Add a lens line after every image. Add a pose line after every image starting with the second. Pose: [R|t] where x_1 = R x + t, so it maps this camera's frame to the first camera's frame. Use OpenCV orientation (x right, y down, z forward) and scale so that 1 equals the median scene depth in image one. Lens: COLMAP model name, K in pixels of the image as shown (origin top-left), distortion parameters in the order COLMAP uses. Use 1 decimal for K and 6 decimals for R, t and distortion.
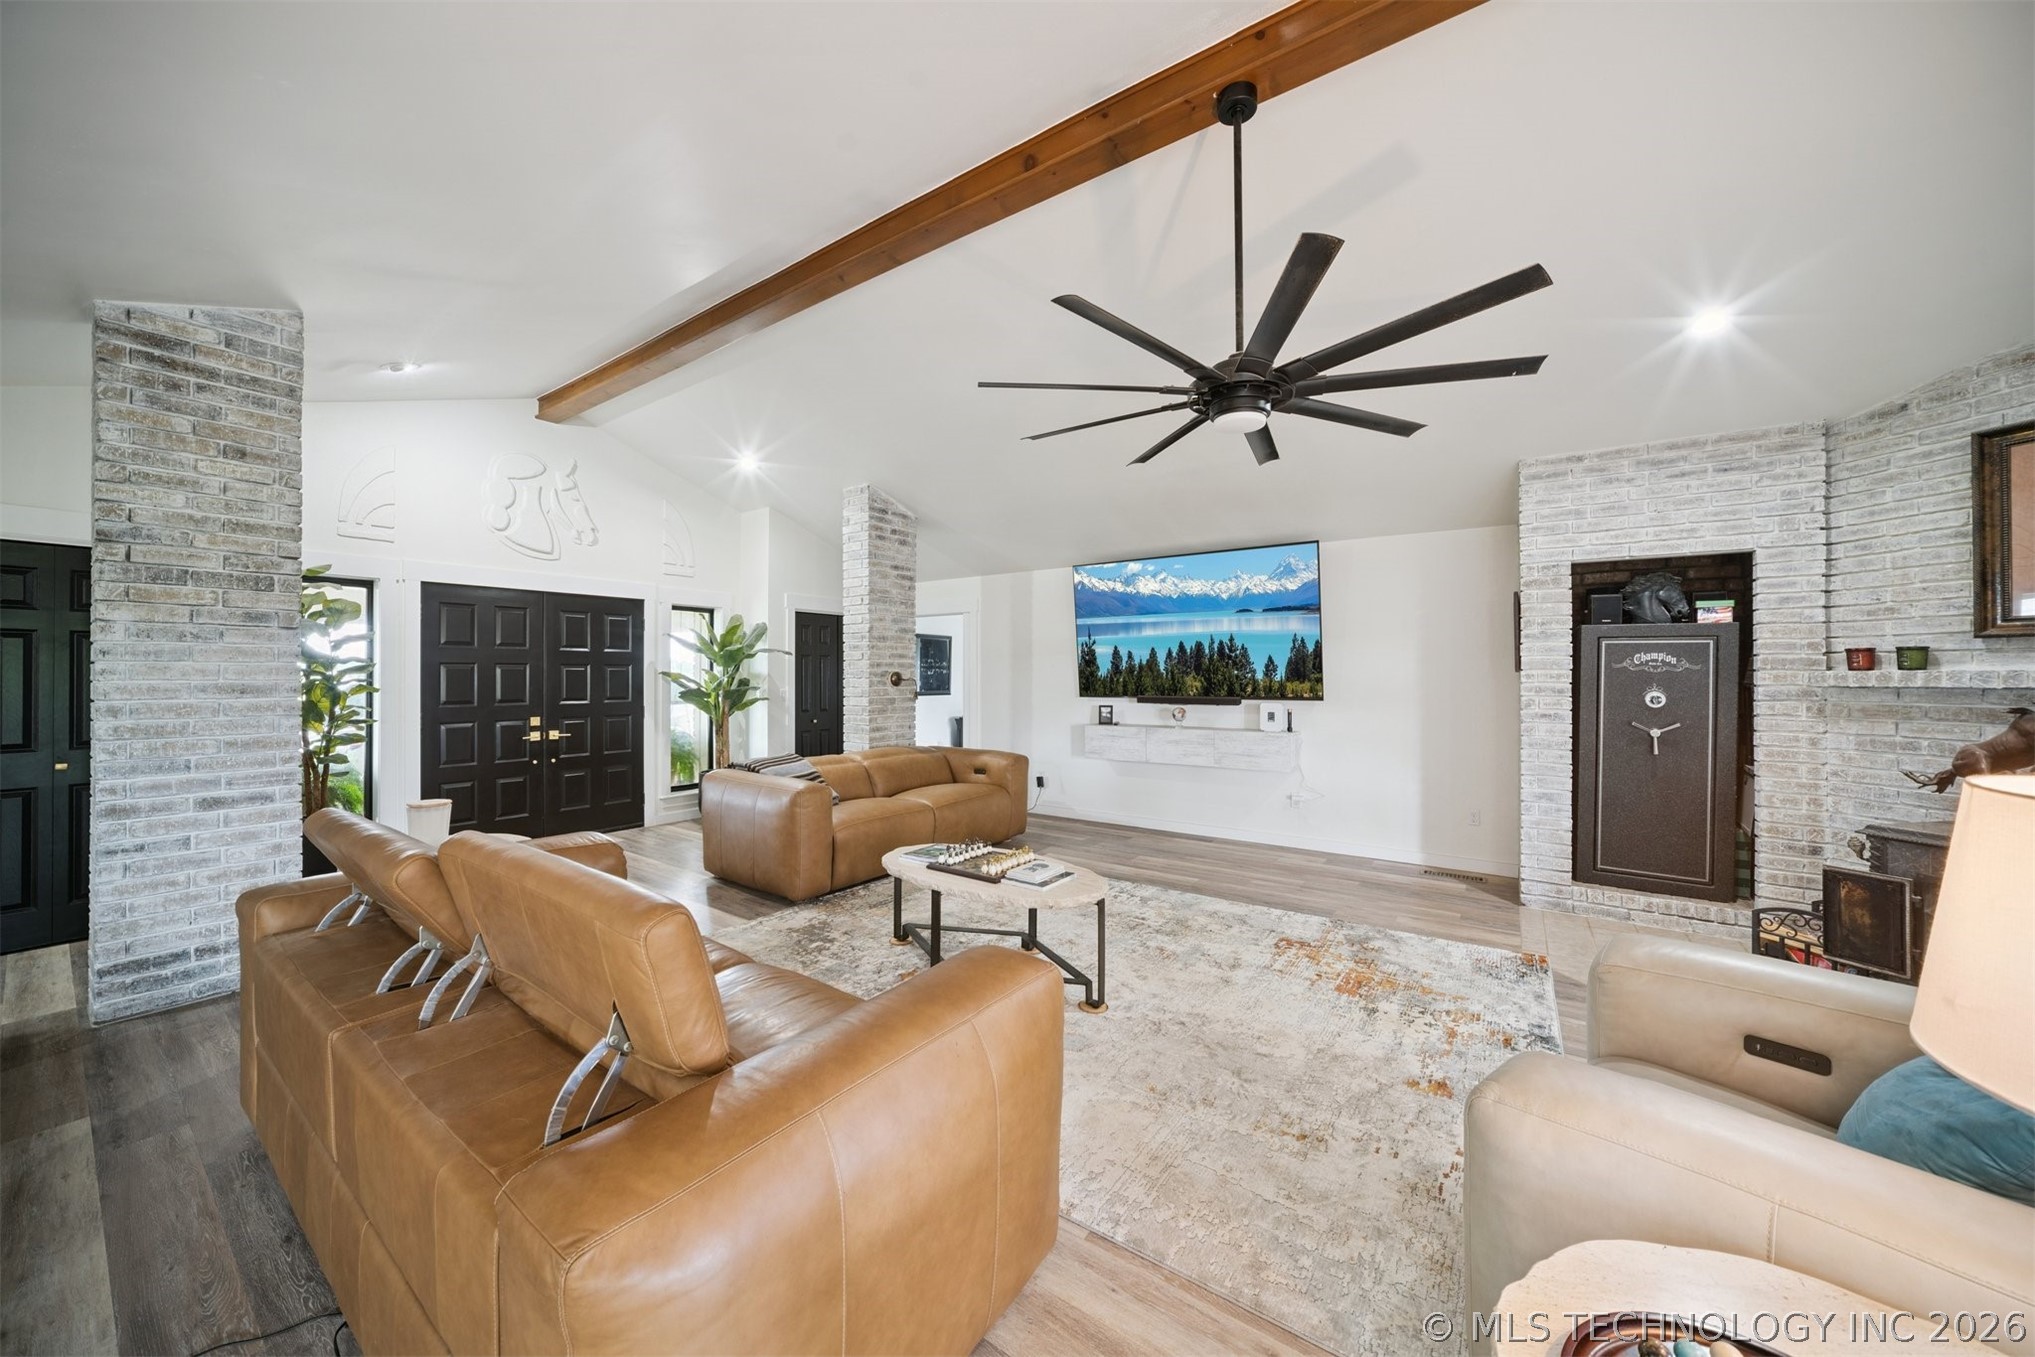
lens RADIAL K [[801.0, 0, 1002.1], [0, 801.0, 669.3], [0, 0, 1]] dist [-0.031119, 0.010260]
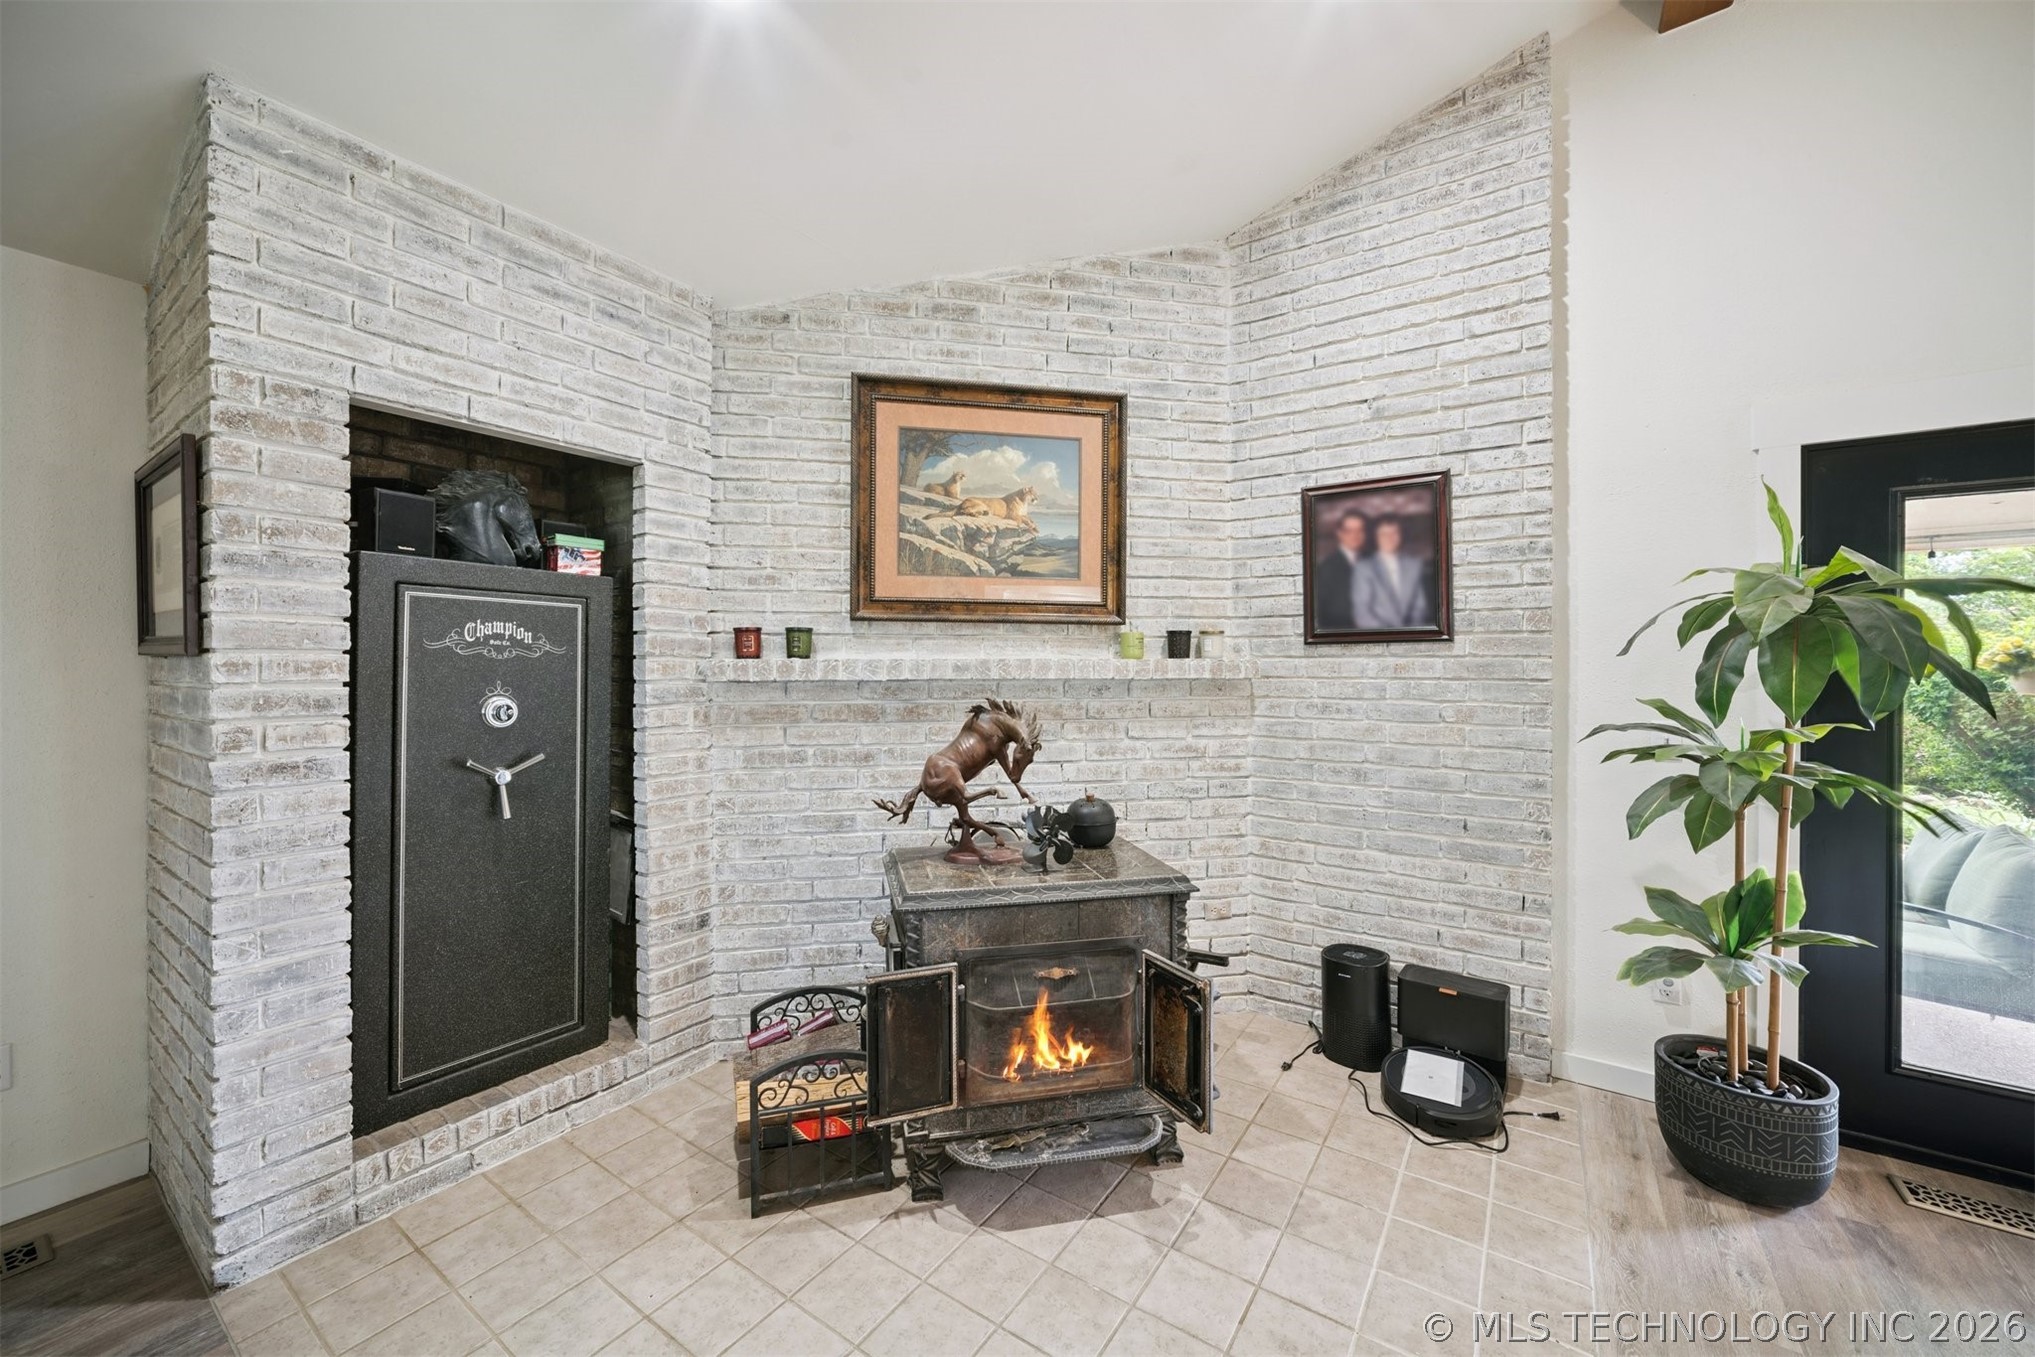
lens RADIAL K [[801.0, 0, 1002.1], [0, 801.0, 669.3], [0, 0, 1]] dist [-0.031119, 0.010260]
pose [[0.049055, -0.004579, 0.998786, 0.334352], [-0.006864, 0.999964, 0.004922, 0.005794], [-0.998772, -0.007097, 0.049022, 0.660413]]
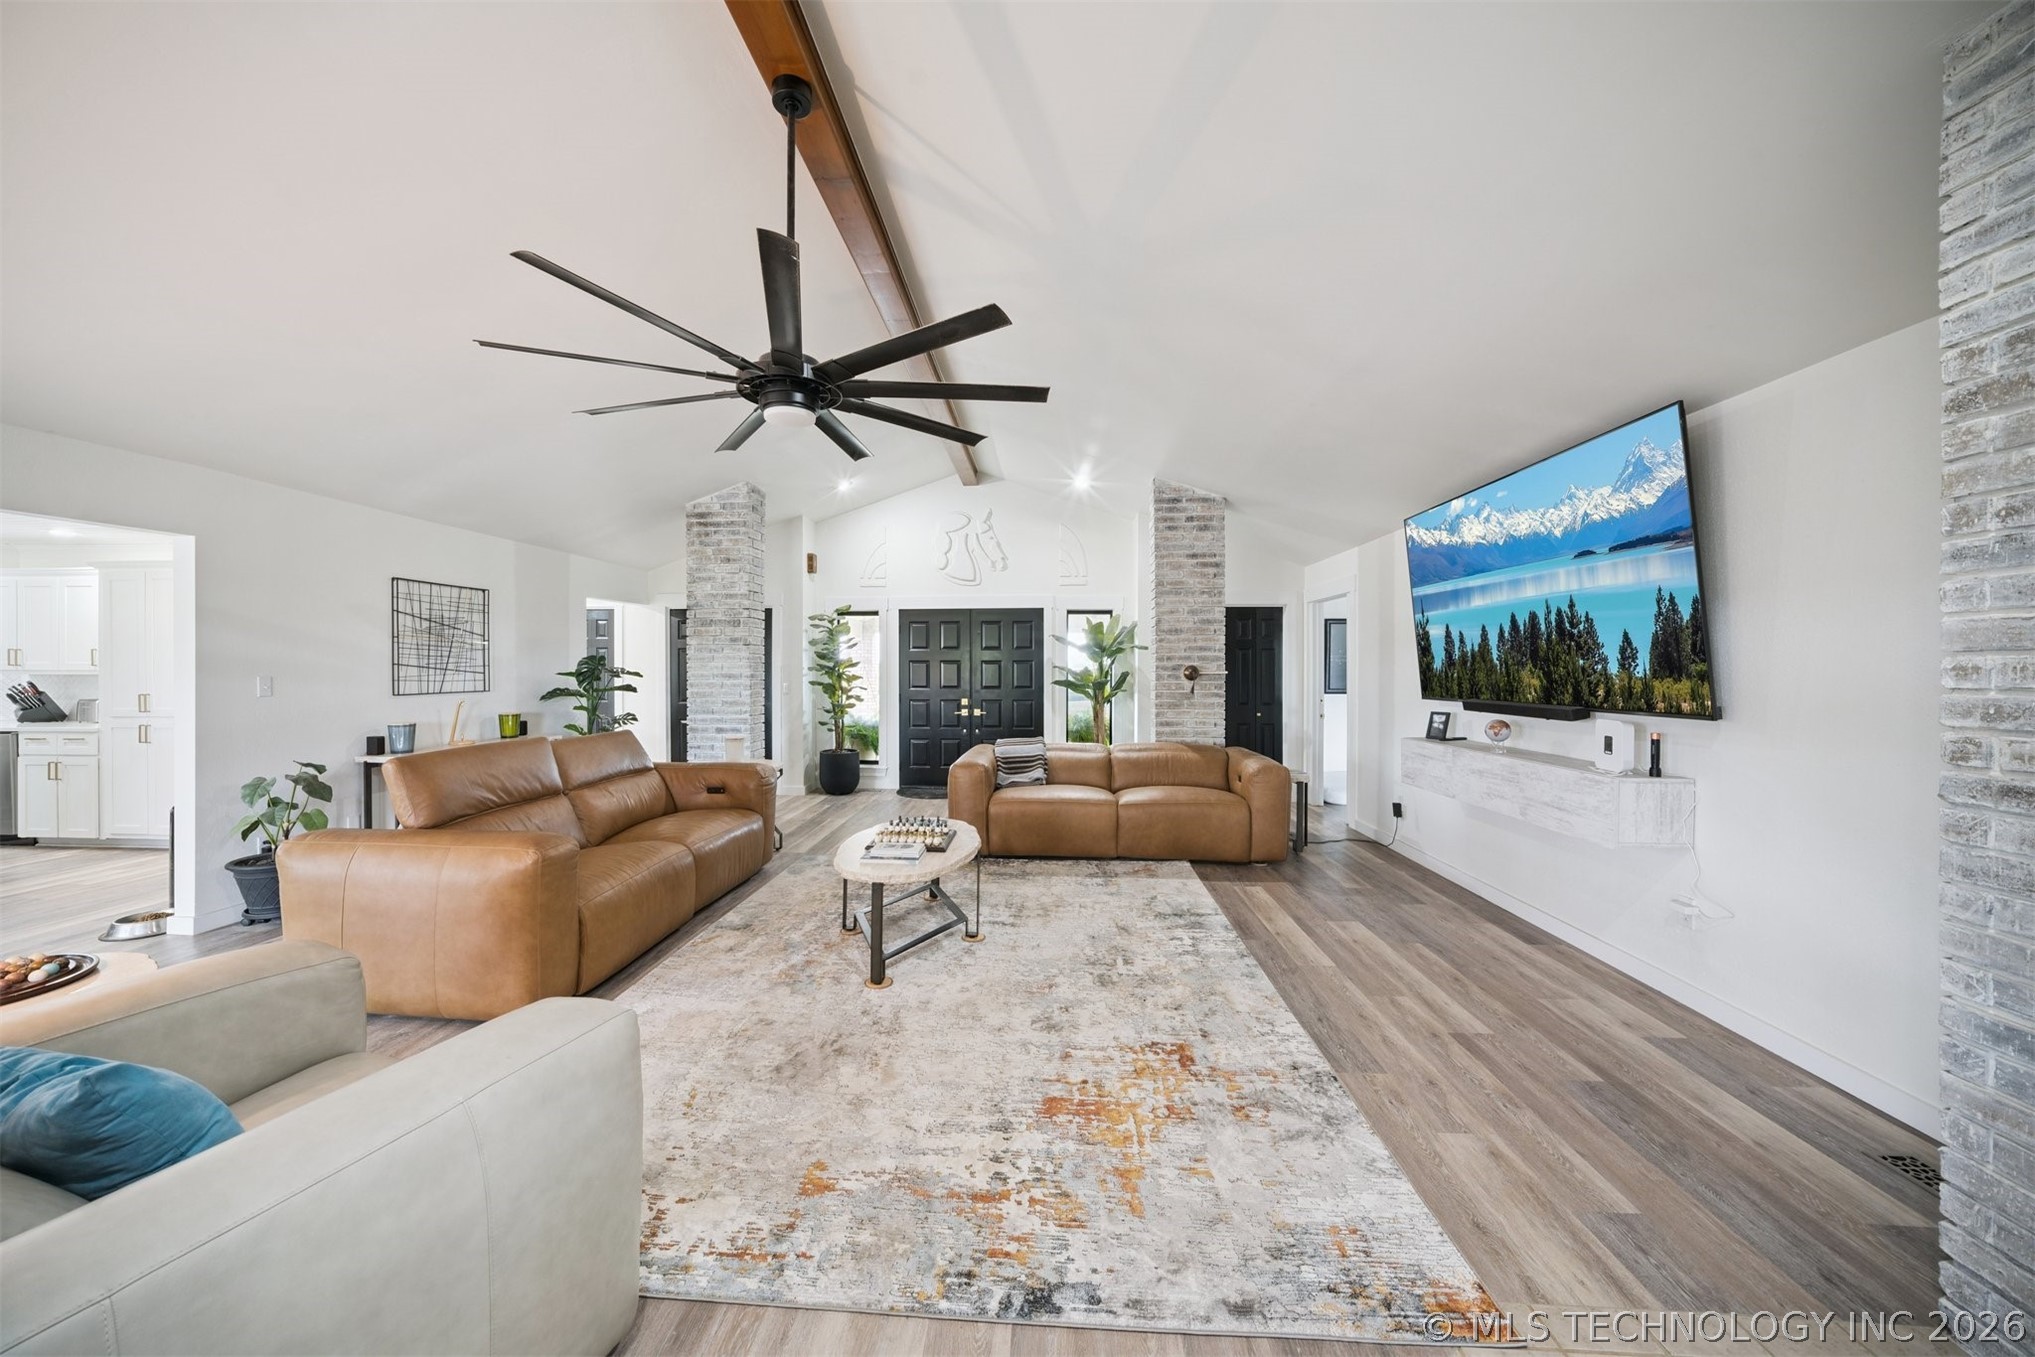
lens RADIAL K [[801.0, 0, 1002.1], [0, 801.0, 669.3], [0, 0, 1]] dist [-0.031119, 0.010260]
pose [[0.438292, 0.000269, -0.898833, 0.838308], [0.006518, 0.999973, 0.003478, 0.004232], [0.898809, -0.007383, 0.438278, 0.508197]]
